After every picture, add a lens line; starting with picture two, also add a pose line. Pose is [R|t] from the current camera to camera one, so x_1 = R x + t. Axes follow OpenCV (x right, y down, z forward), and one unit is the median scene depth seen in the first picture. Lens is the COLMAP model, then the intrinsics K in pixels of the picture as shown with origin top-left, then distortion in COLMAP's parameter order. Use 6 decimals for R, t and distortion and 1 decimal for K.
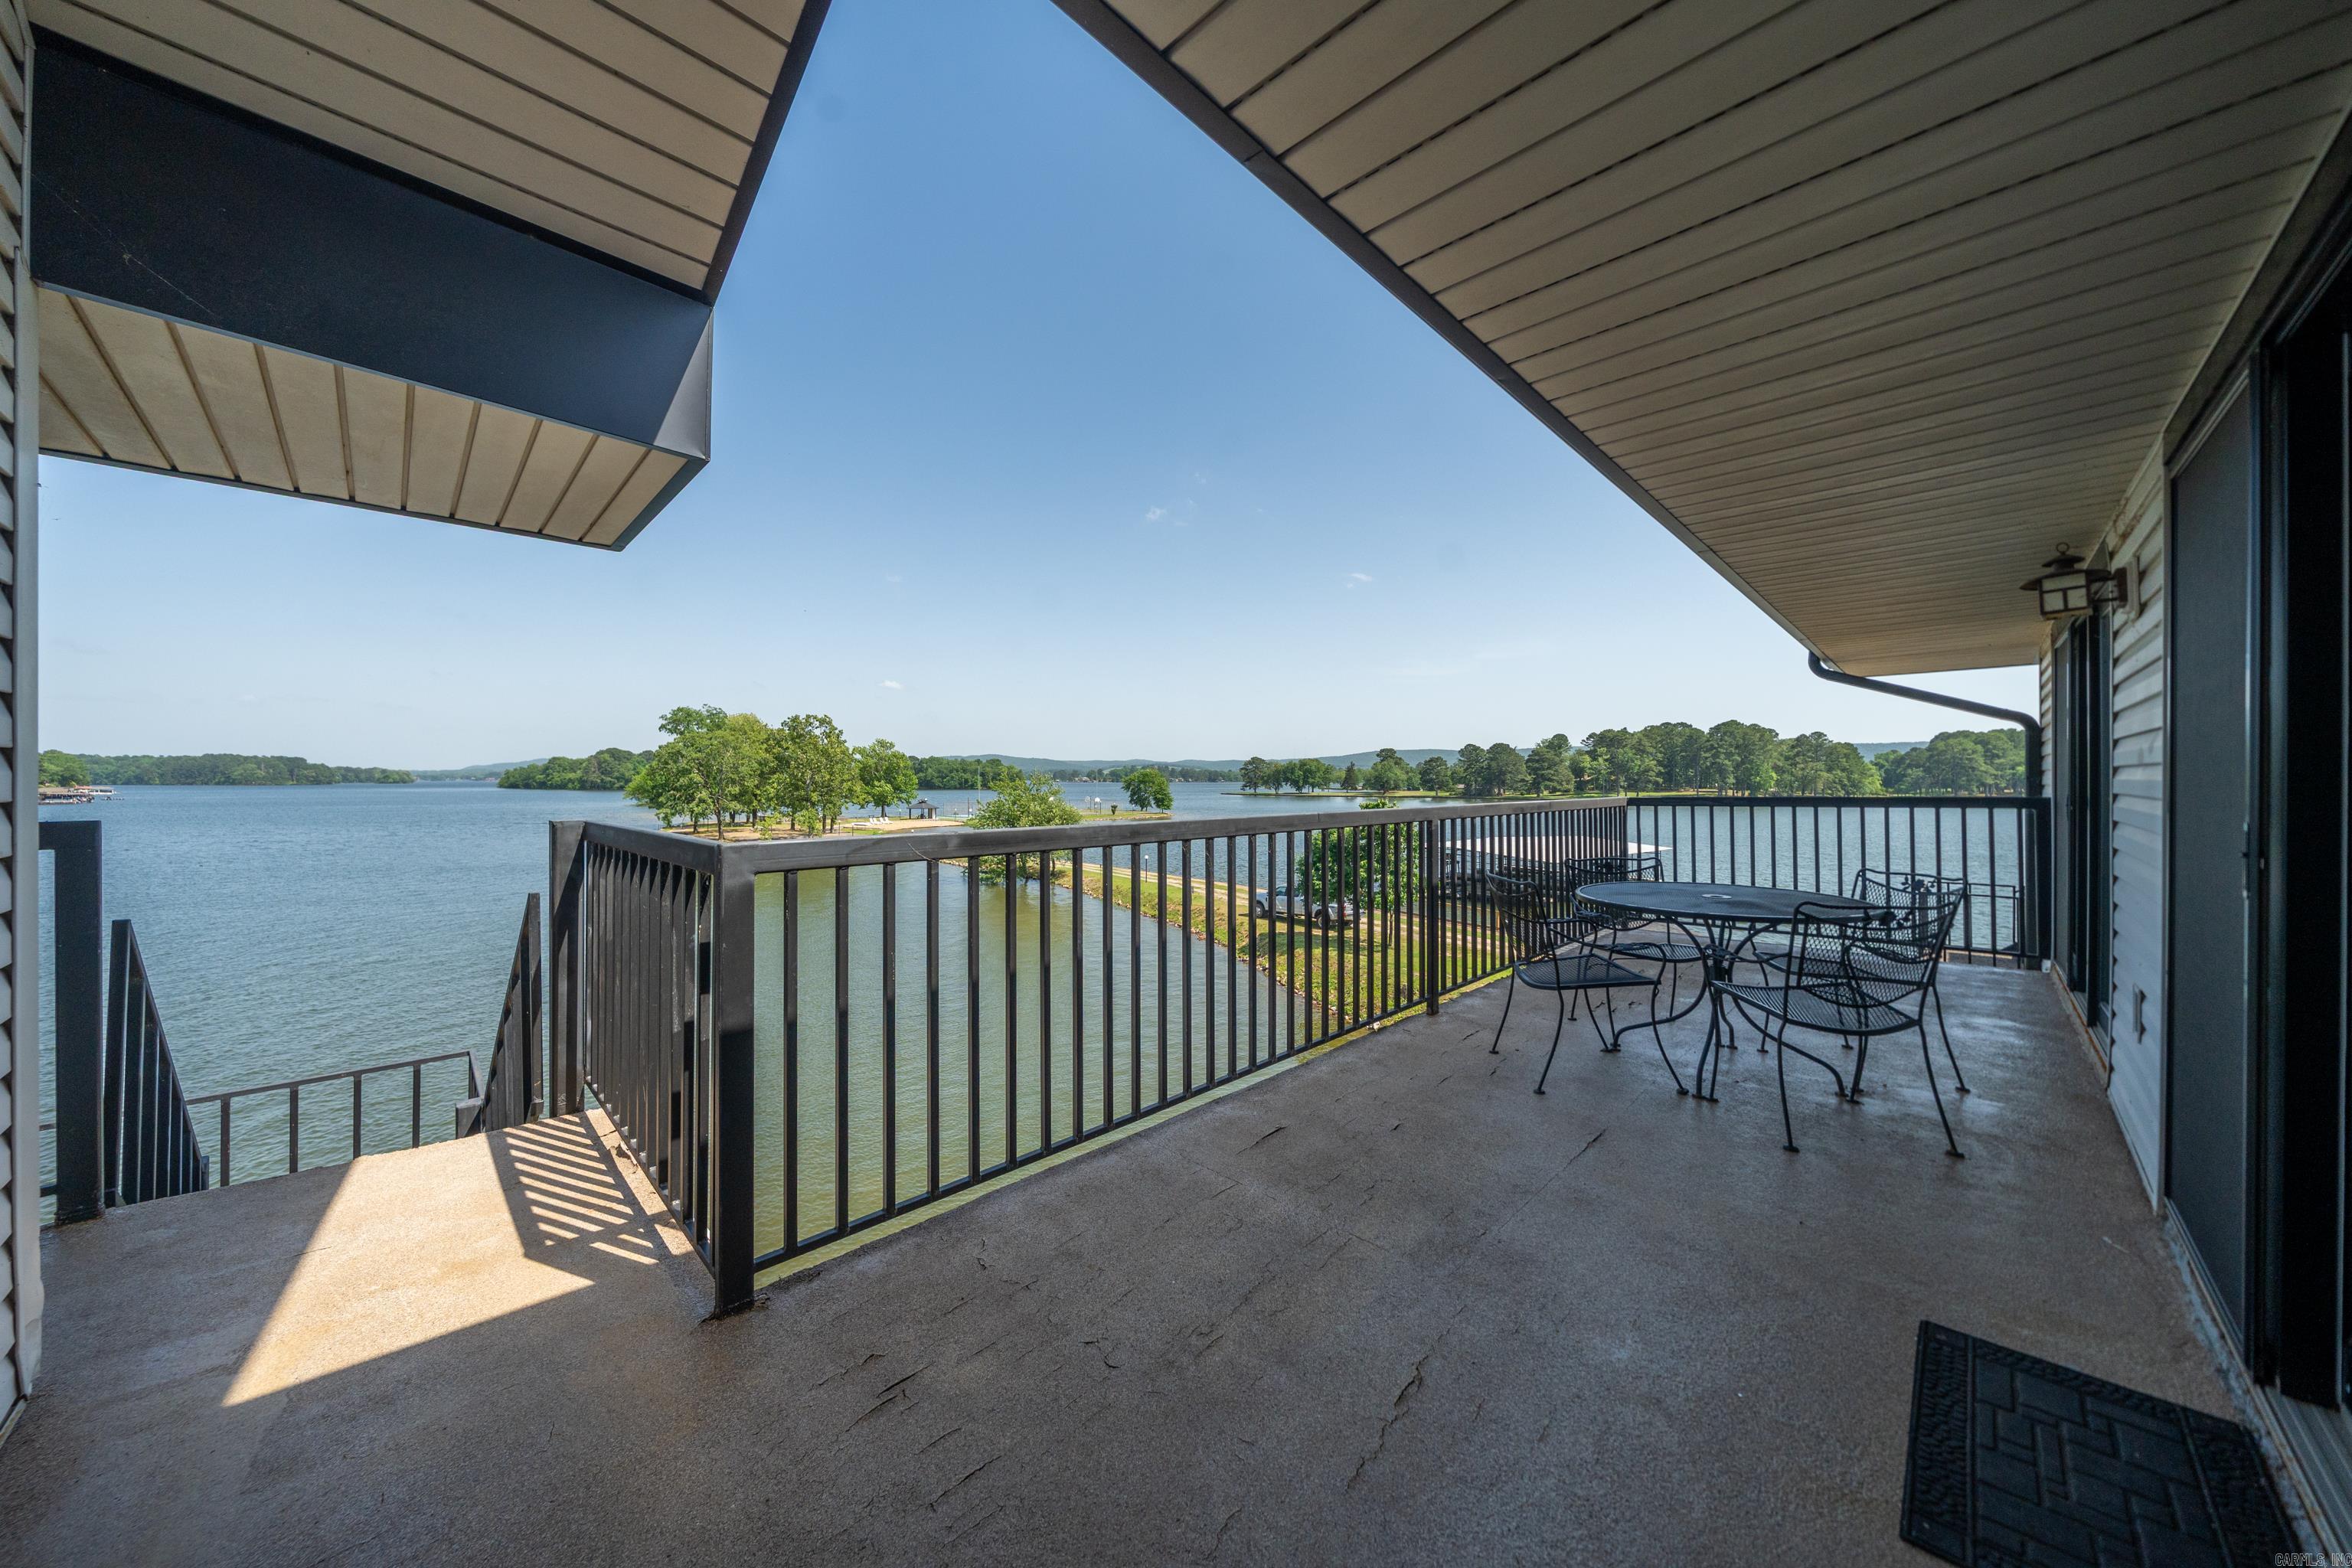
lens RADIAL K [[789.0, 0, 1143.0], [0, 789.0, 771.5], [0, 0, 1]] dist [-0.001522, -0.000187]
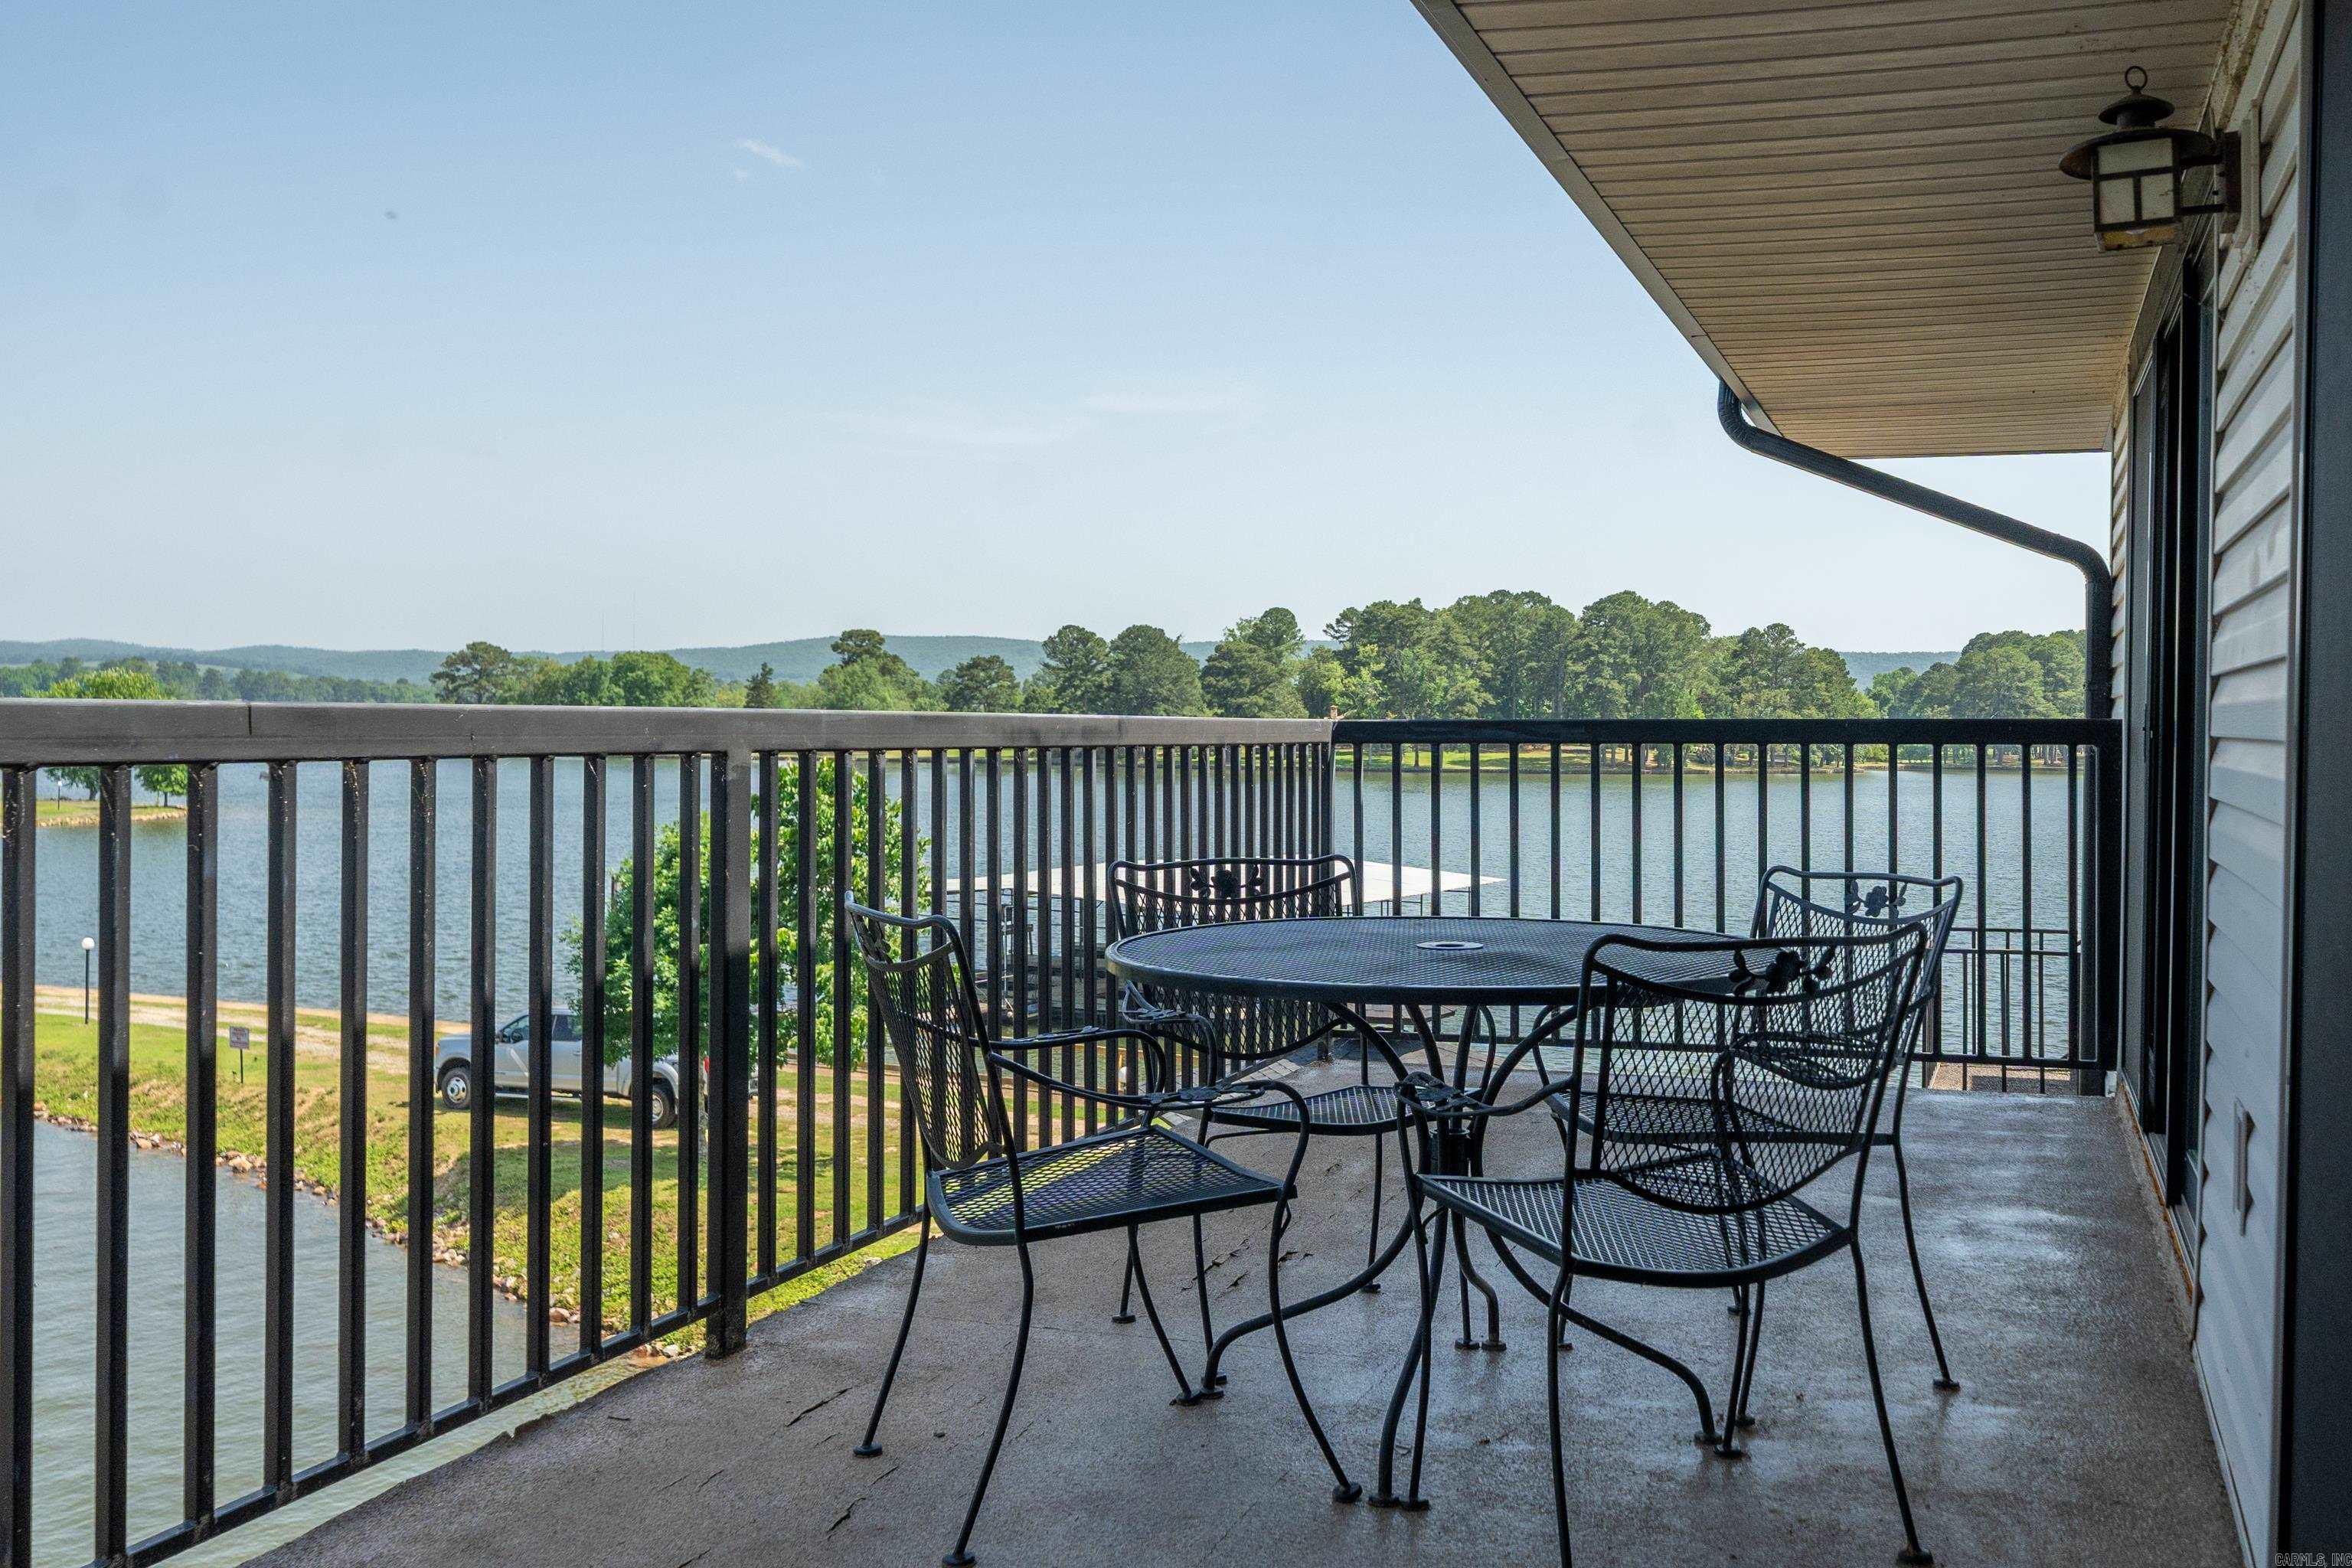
lens RADIAL K [[2235.7, 0, 1178.6], [0, 2235.7, 715.5], [0, 0, 1]] dist [0.014528, 0.001908]
pose [[0.898760, 0.003551, 0.438427, 0.155839], [-0.010093, 0.999870, 0.012592, 0.039557], [-0.438325, -0.015742, 0.898679, 0.119124]]
